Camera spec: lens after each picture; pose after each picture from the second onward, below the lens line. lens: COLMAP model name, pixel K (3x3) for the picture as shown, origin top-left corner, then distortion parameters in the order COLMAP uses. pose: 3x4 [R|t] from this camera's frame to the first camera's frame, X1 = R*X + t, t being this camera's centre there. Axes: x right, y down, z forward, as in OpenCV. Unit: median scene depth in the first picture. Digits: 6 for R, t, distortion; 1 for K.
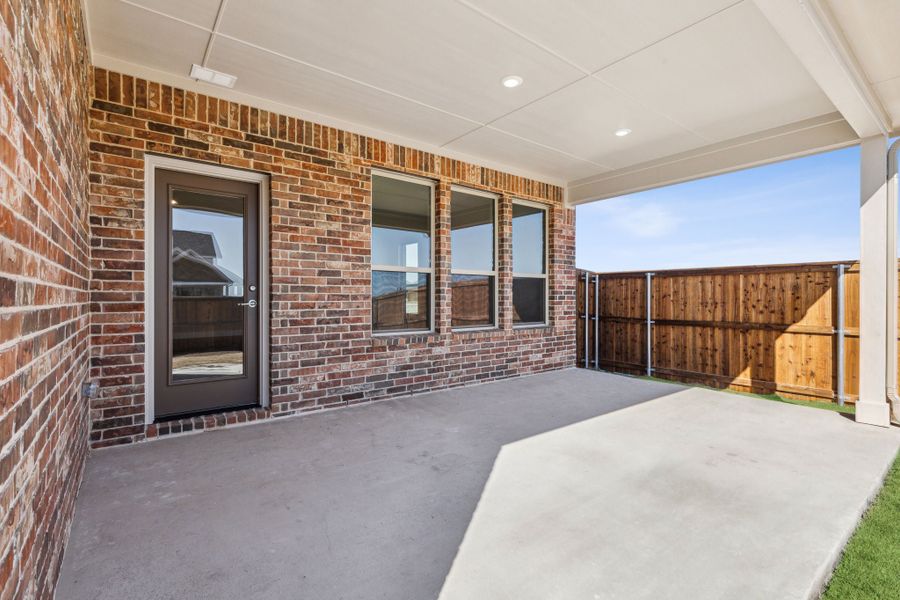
lens RADIAL K [[407.9, 0, 447.4], [0, 407.9, 300.2], [0, 0, 1]] dist [0.000663, -0.000154]
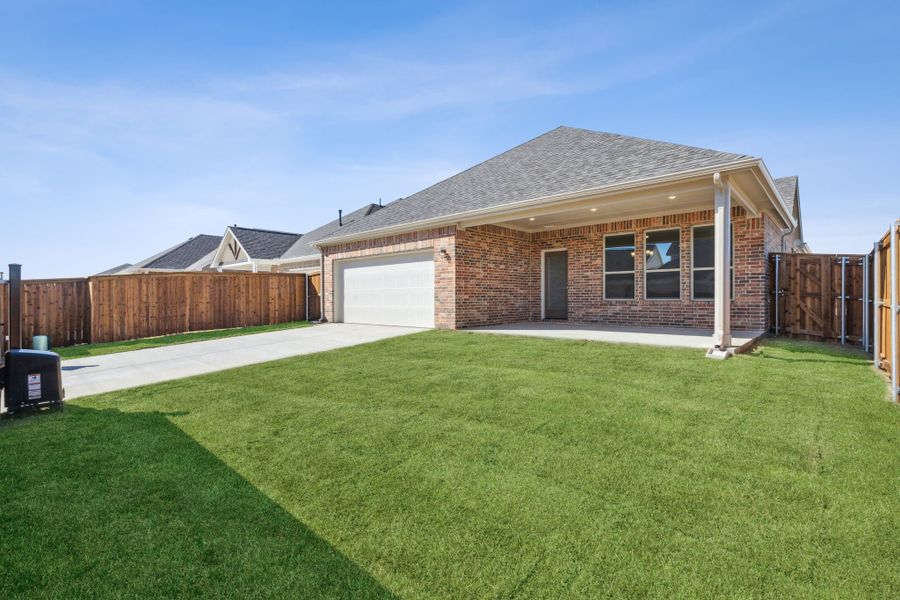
lens RADIAL K [[414.2, 0, 447.5], [0, 414.2, 298.9], [0, 0, 1]] dist [0.004499, 0.000252]
pose [[0.175540, 0.004801, -0.984461, 1.581234], [0.001728, 0.999985, 0.005184, 0.047398], [0.984471, -0.002611, 0.175529, -0.306107]]
